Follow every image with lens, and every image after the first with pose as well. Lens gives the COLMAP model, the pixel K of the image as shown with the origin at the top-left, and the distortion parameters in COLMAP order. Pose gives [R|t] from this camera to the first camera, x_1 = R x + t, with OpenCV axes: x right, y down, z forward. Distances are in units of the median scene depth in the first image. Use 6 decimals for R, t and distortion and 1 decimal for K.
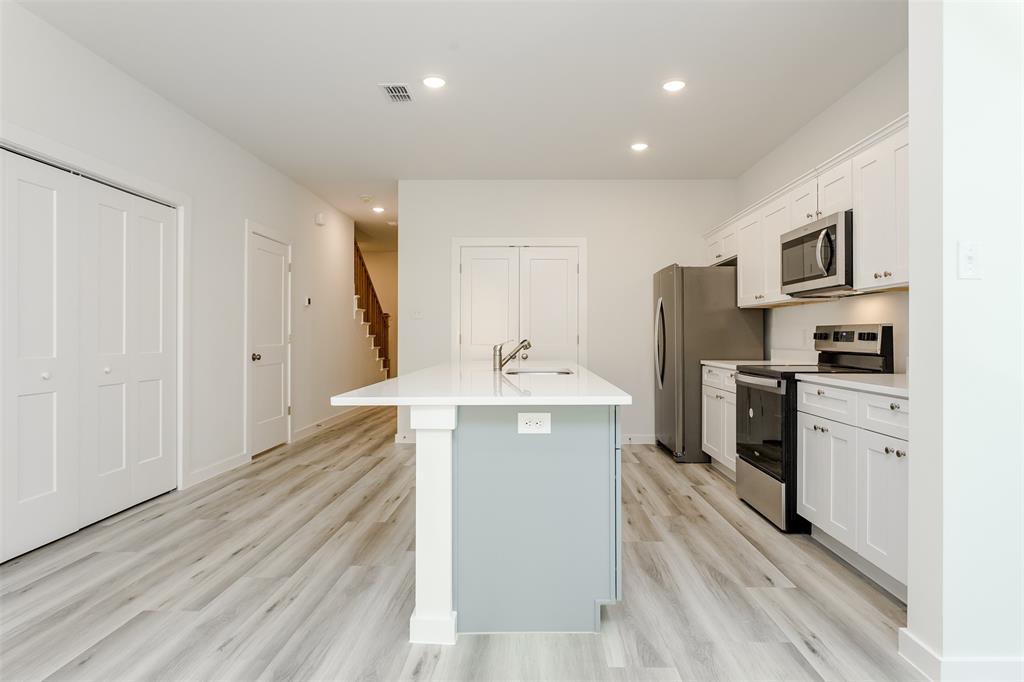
lens RADIAL K [[583.7, 0, 523.5], [0, 583.7, 337.9], [0, 0, 1]] dist [-0.002624, 0.000031]
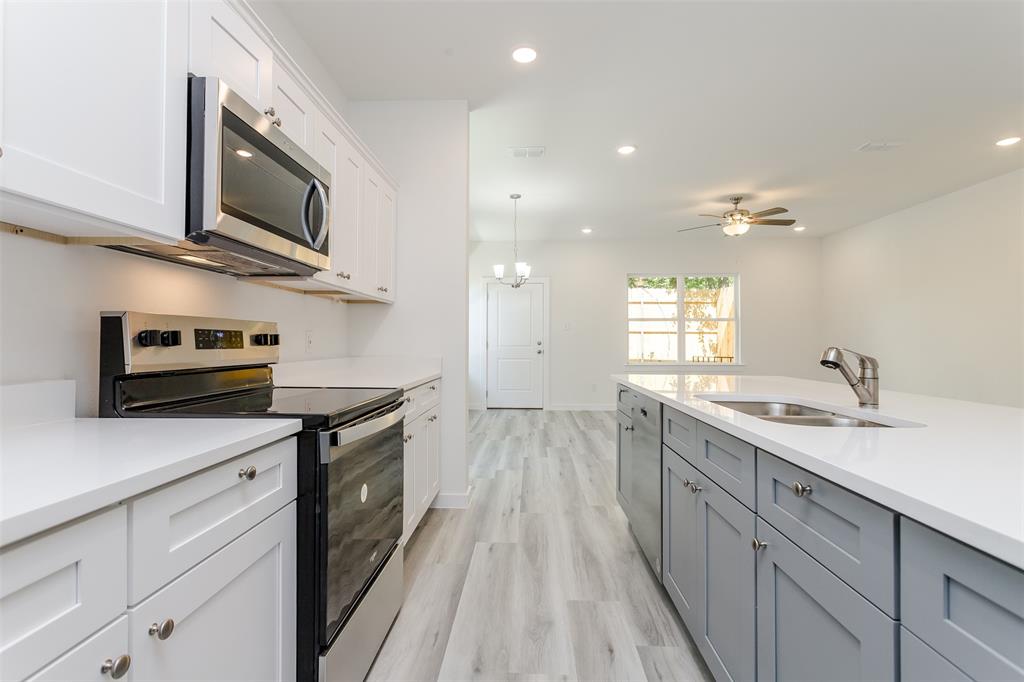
lens RADIAL K [[489.9, 0, 508.2], [0, 489.9, 333.3], [0, 0, 1]] dist [-0.001237, 0.002523]
pose [[-0.999577, -0.001917, 0.029016, 0.294719], [-0.002408, 0.999854, -0.016922, -0.001236], [-0.028980, -0.016985, -0.999436, 1.632633]]
